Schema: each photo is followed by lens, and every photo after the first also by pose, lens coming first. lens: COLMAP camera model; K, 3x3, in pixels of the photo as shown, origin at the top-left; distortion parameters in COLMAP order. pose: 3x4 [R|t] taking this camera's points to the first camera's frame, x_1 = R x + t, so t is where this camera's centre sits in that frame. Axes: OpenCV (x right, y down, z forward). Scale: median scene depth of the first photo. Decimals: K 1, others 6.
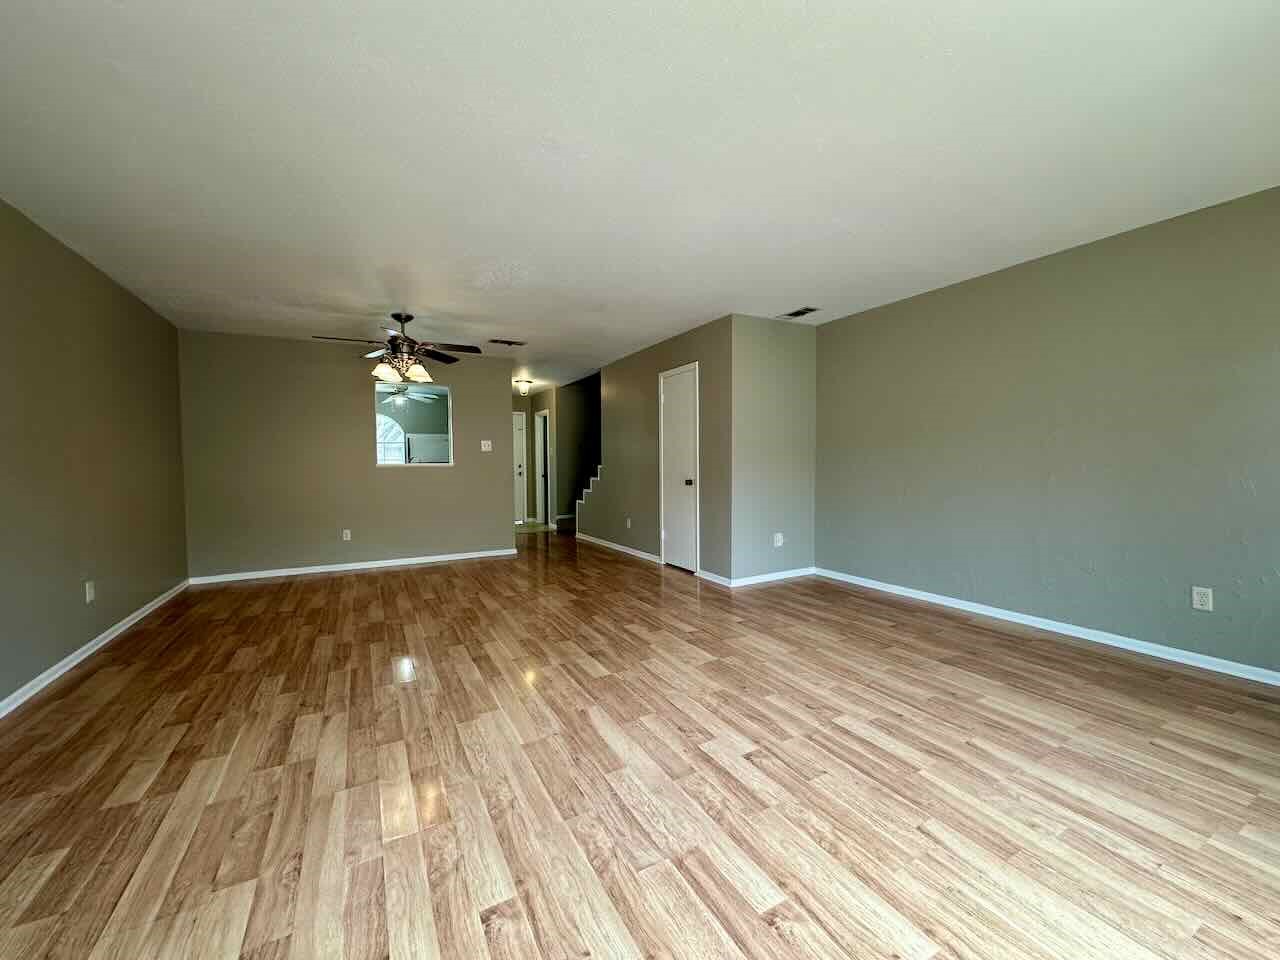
lens RADIAL K [[510.7, 0, 641.5], [0, 510.7, 477.7], [0, 0, 1]] dist [-0.002412, 0.000477]
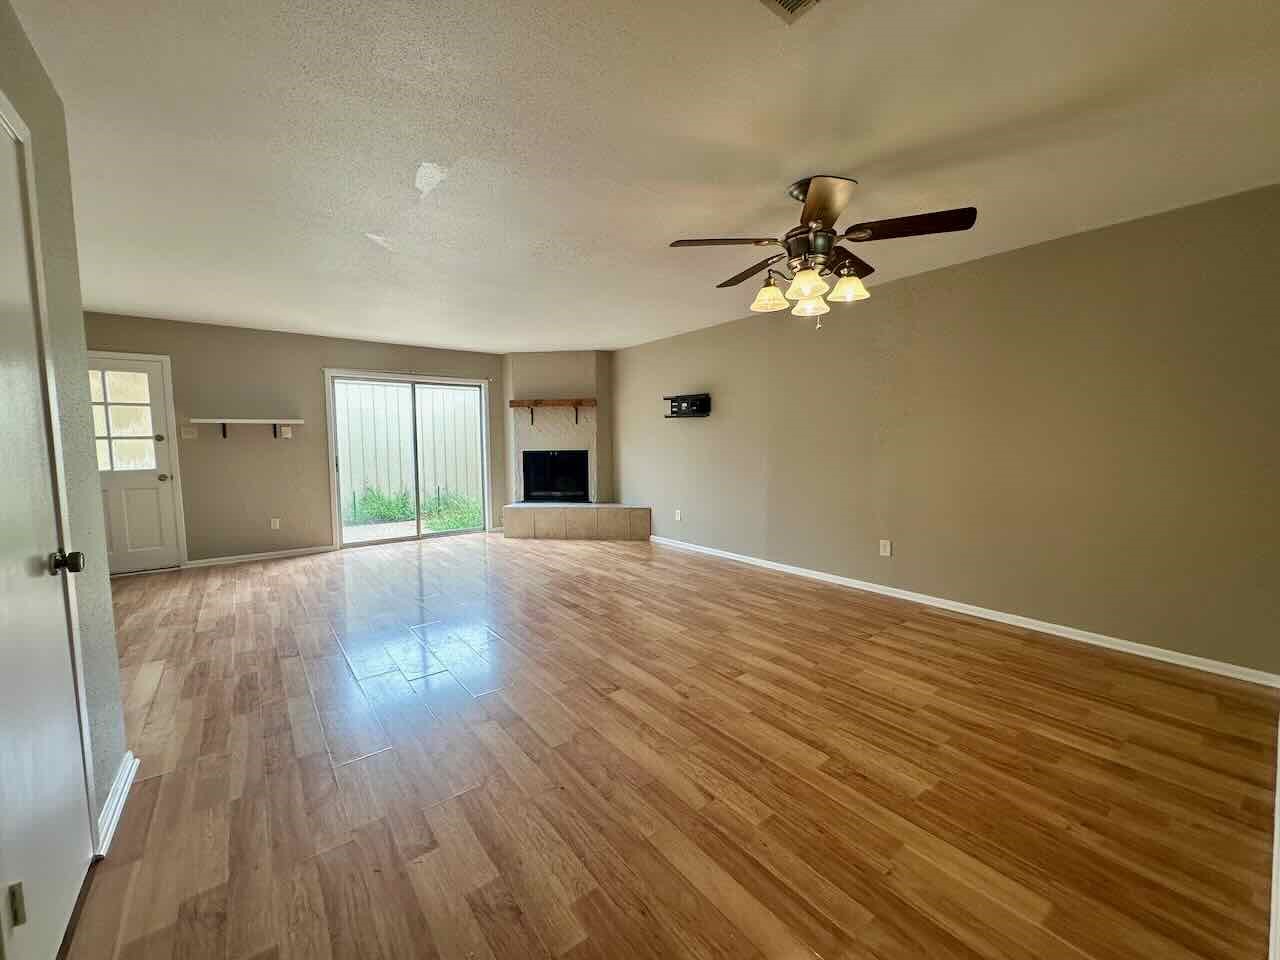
lens RADIAL K [[510.7, 0, 641.5], [0, 510.7, 477.7], [0, 0, 1]] dist [-0.002412, 0.000477]
pose [[-0.986946, 0.030892, -0.158062, -0.336468], [0.013805, 0.994047, 0.108077, -0.121954], [0.160460, 0.104484, -0.981497, 2.600840]]
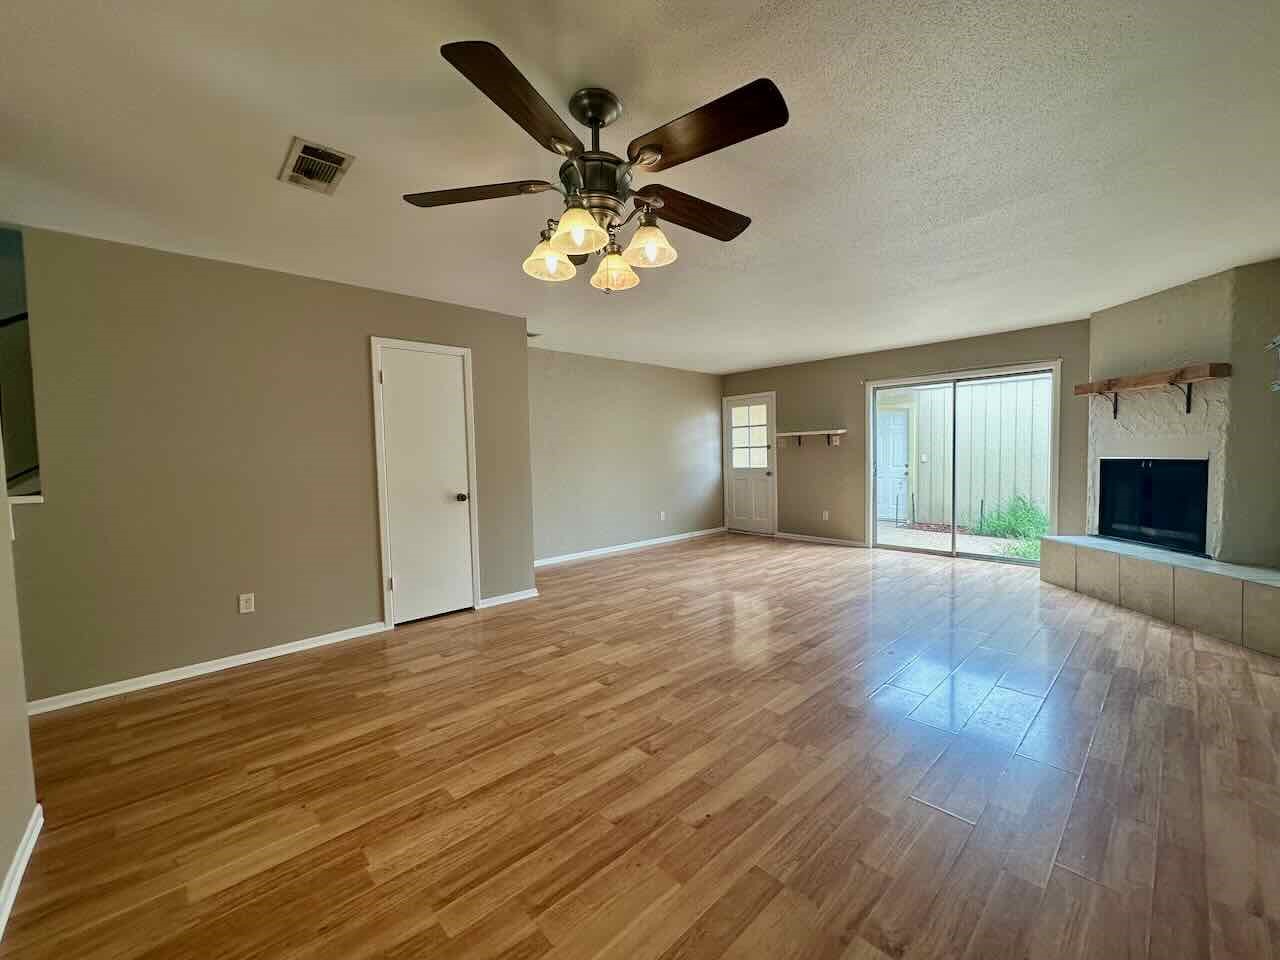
lens RADIAL K [[510.7, 0, 641.5], [0, 510.7, 477.7], [0, 0, 1]] dist [-0.002412, 0.000477]
pose [[-0.247768, -0.028936, 0.968387, -1.465975], [0.054351, 0.997565, 0.043714, -0.080712], [-0.967294, 0.063464, -0.245592, 1.831597]]
